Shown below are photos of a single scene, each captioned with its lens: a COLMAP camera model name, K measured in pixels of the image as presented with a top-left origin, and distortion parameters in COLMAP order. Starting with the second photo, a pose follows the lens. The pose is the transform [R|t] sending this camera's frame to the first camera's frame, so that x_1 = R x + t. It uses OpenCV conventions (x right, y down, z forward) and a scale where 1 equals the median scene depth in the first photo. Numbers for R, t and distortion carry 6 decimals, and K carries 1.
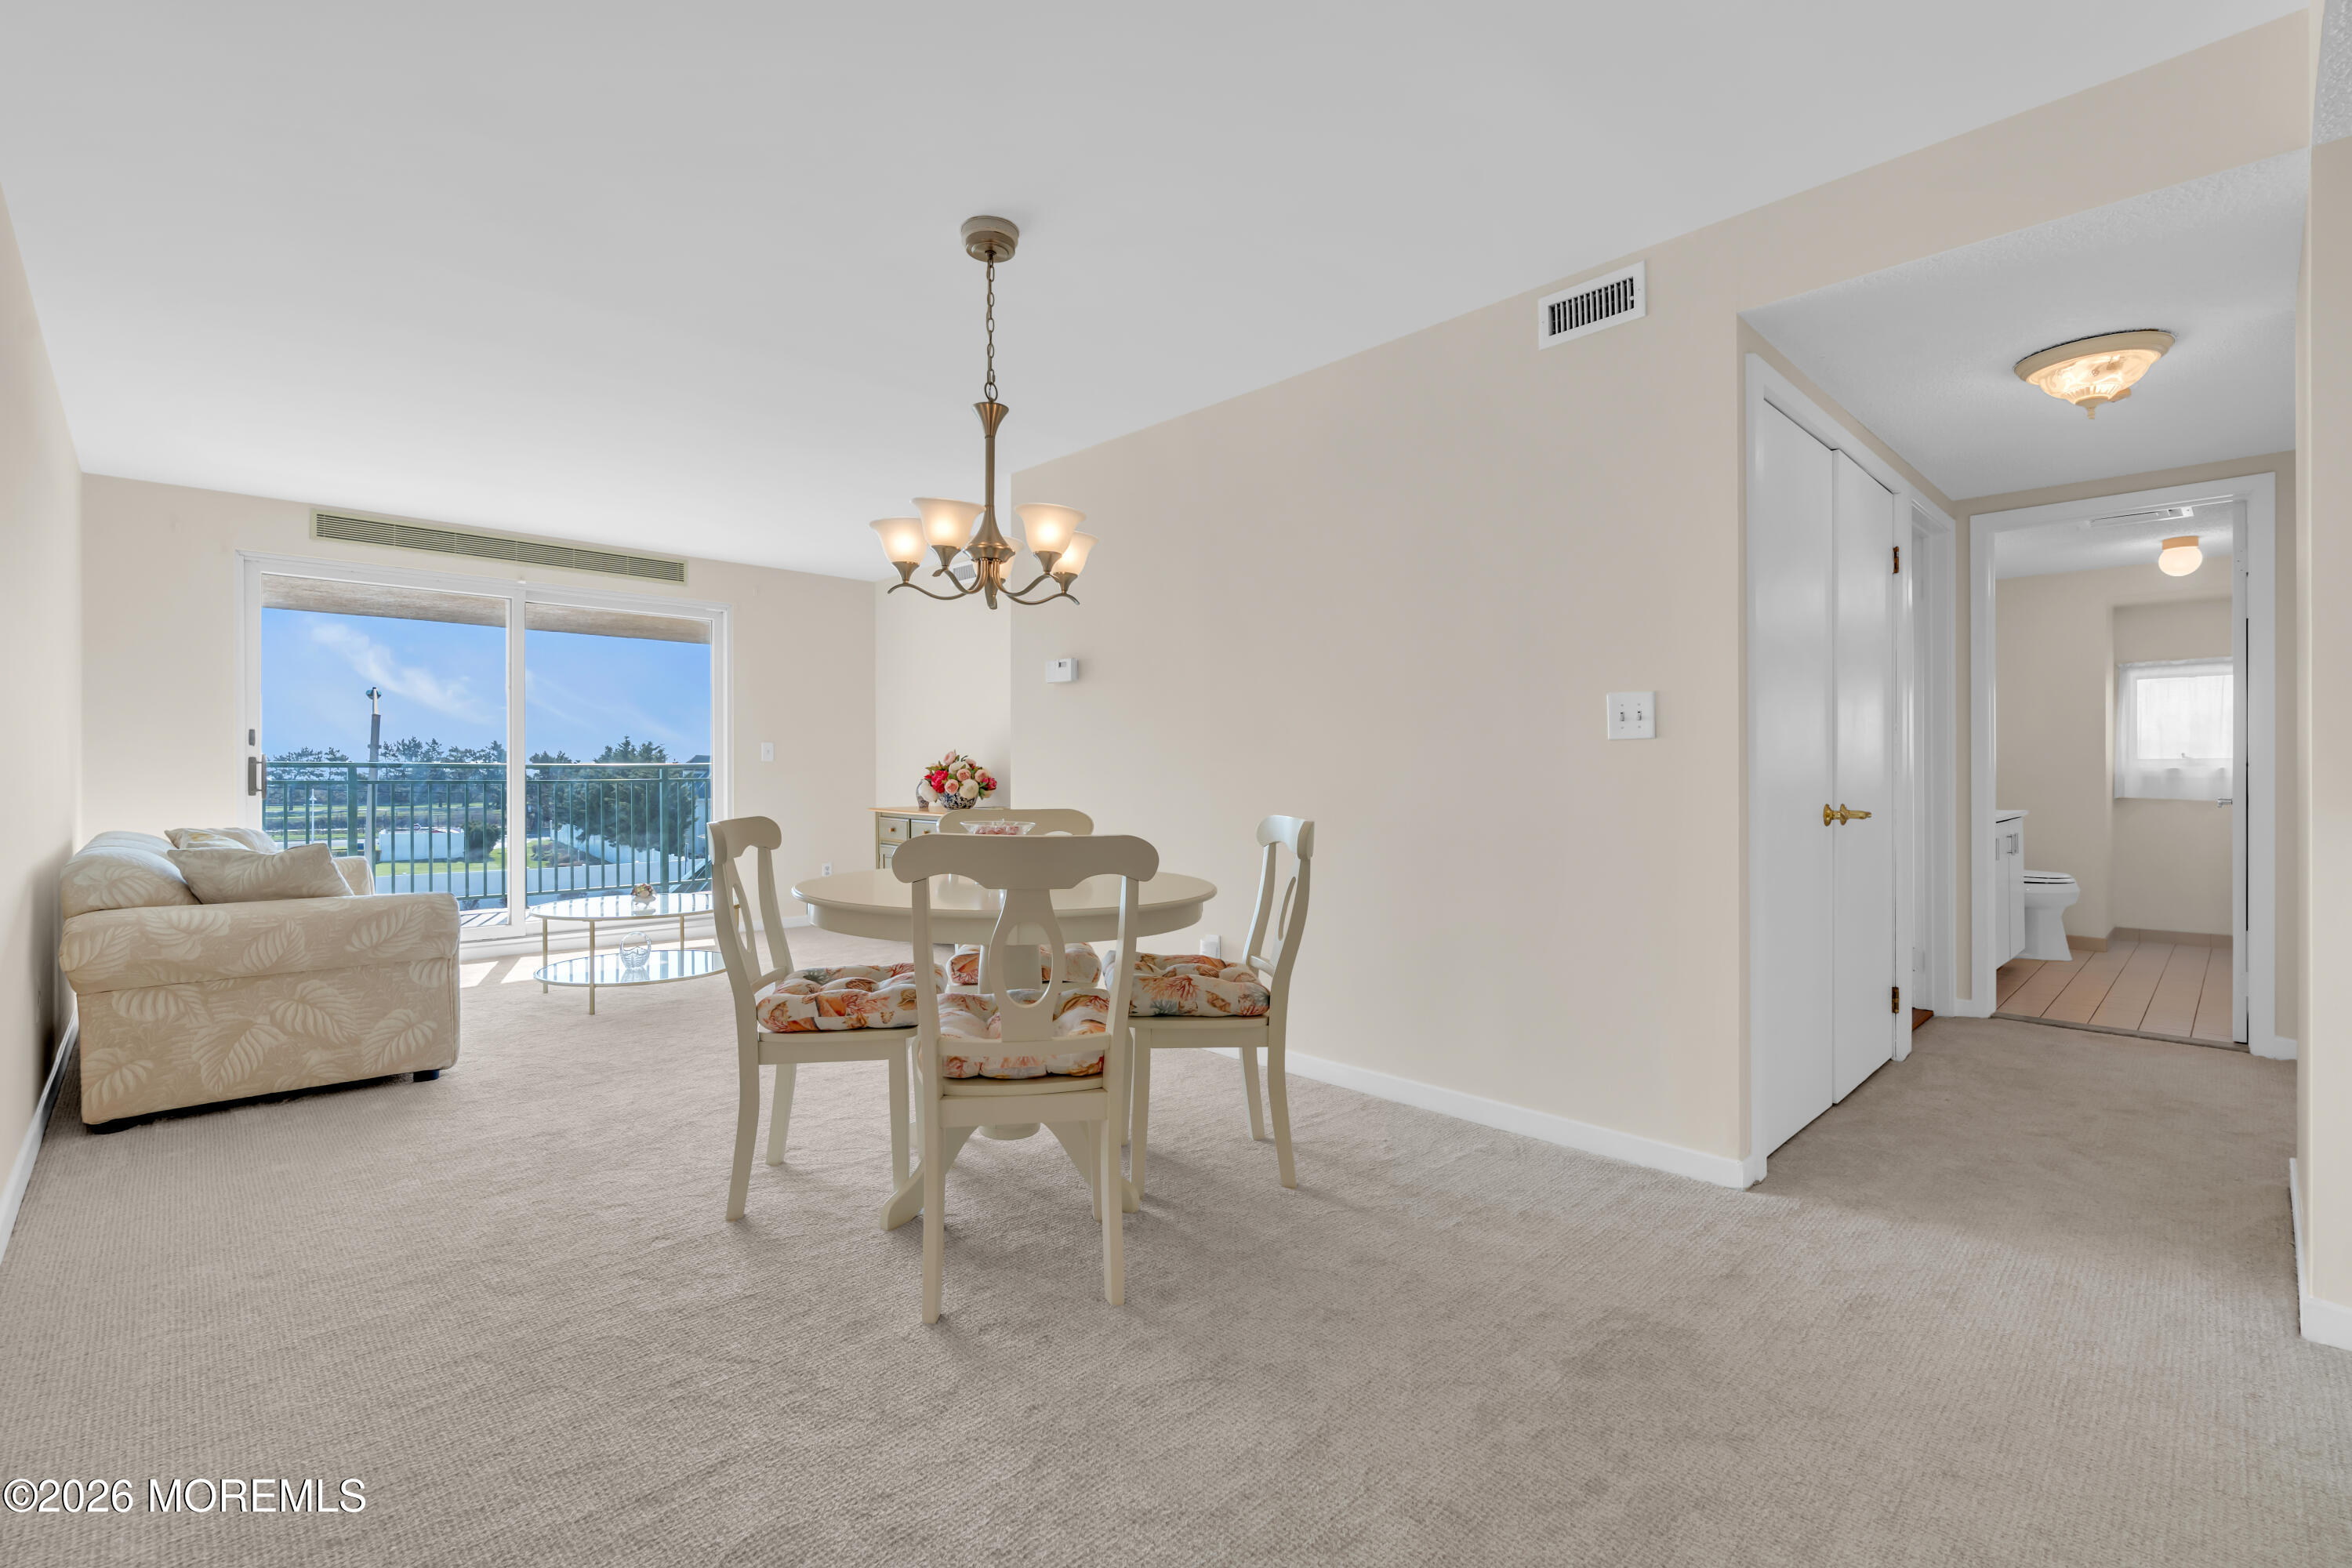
lens RADIAL K [[1051.8, 0, 1171.8], [0, 1051.8, 776.6], [0, 0, 1]] dist [-0.003437, 0.000647]
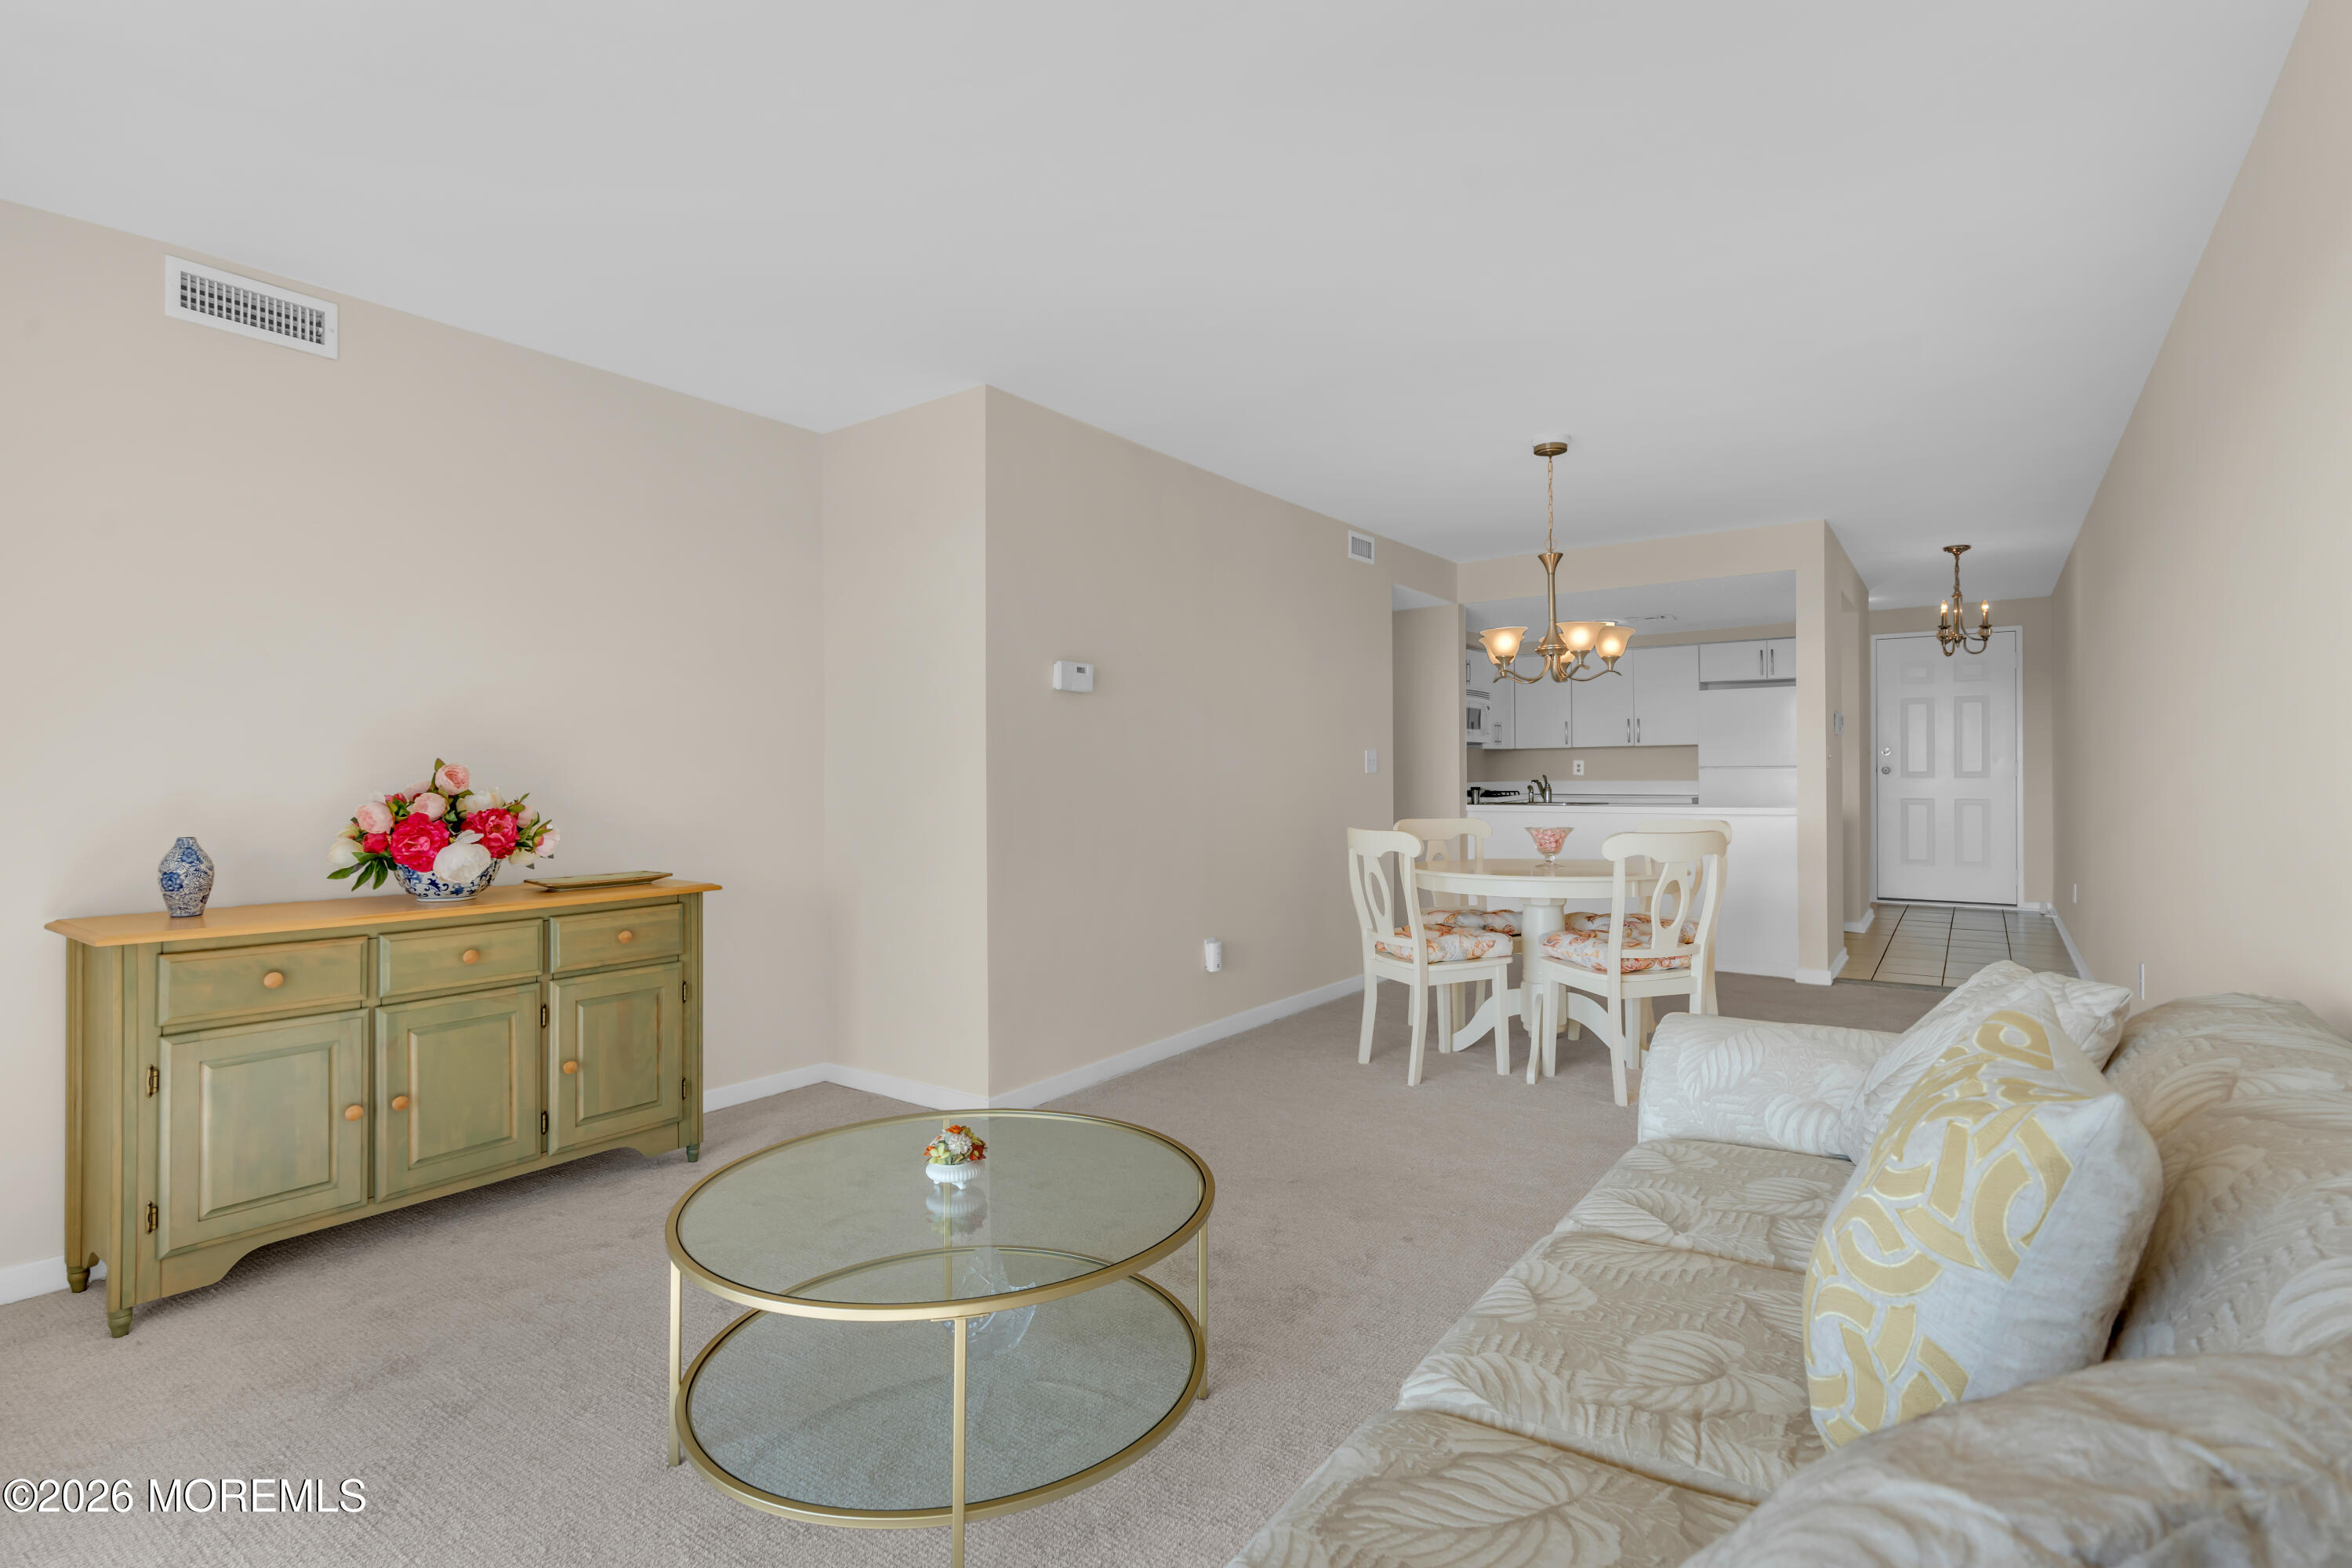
lens RADIAL K [[1136.6, 0, 1172.8], [0, 1136.6, 775.9], [0, 0, 1]] dist [0.004161, 0.000509]
pose [[-0.183884, 0.000766, 0.982948, -1.390496], [0.010553, 0.999944, 0.001195, -0.031511], [-0.982891, 0.010593, -0.183882, 1.515954]]
